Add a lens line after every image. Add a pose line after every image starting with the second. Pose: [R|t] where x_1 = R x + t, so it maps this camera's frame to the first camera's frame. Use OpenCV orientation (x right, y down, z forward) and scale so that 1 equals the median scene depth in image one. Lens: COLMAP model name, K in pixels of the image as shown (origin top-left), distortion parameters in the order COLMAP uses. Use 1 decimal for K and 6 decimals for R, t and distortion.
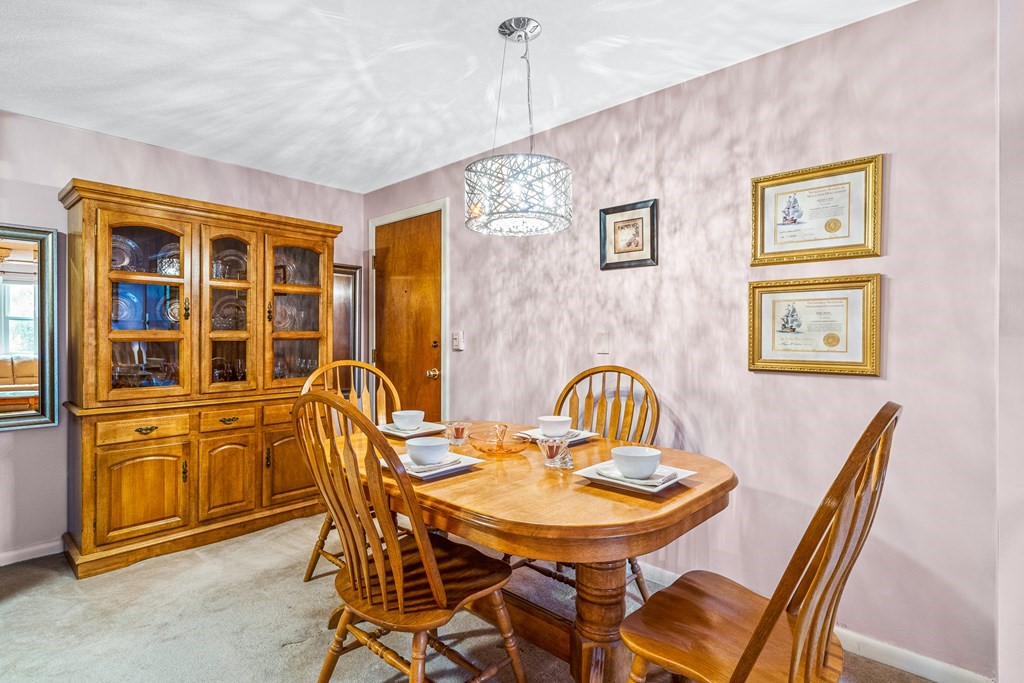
lens RADIAL K [[505.1, 0, 512.0], [0, 505.1, 341.5], [0, 0, 1]] dist [-0.001598, -0.000141]
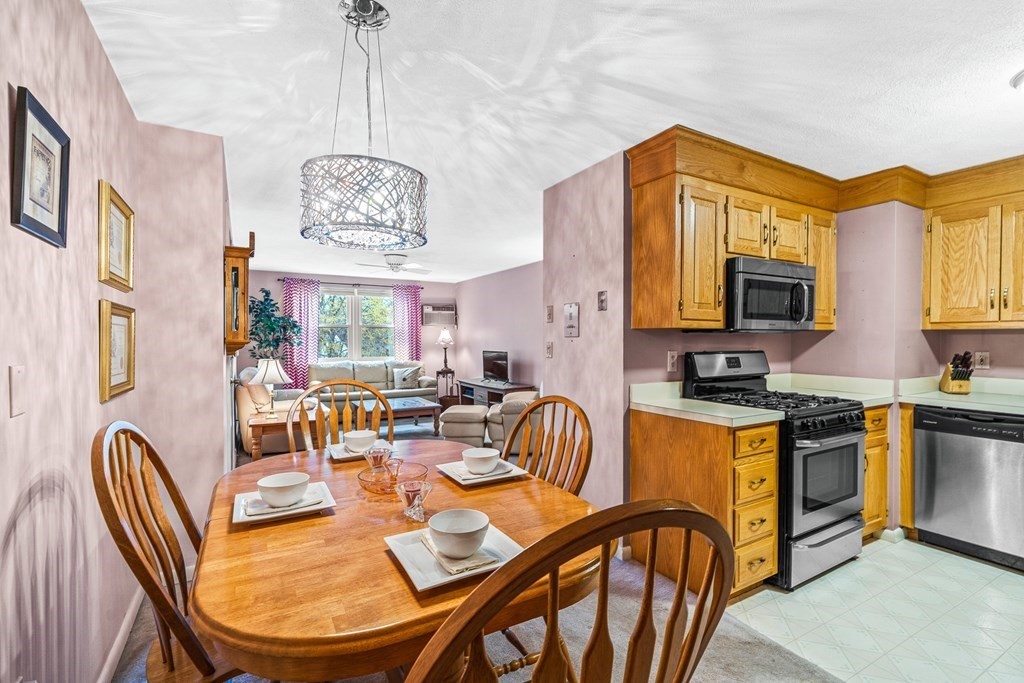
lens RADIAL K [[462.6, 0, 508.6], [0, 462.6, 342.7], [0, 0, 1]] dist [0.001309, 0.000171]
pose [[-0.950669, -0.006368, 0.310142, -0.347152], [-0.002539, 0.999915, 0.012750, -0.044937], [-0.310197, 0.011334, -0.950605, 1.240372]]
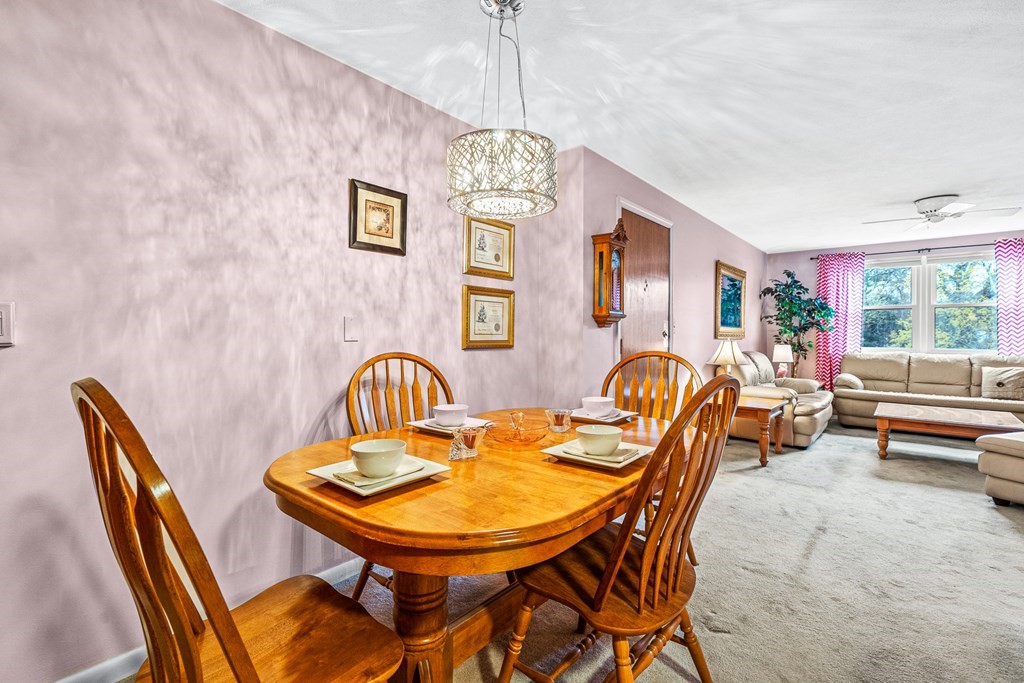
lens RADIAL K [[467.0, 0, 508.3], [0, 467.0, 332.7], [0, 0, 1]] dist [0.001254, 0.000029]
pose [[-0.035331, -0.005227, 0.999362, -0.649128], [-0.000139, 0.999986, 0.005225, 0.004789], [-0.999376, 0.000045, -0.035331, 0.746624]]
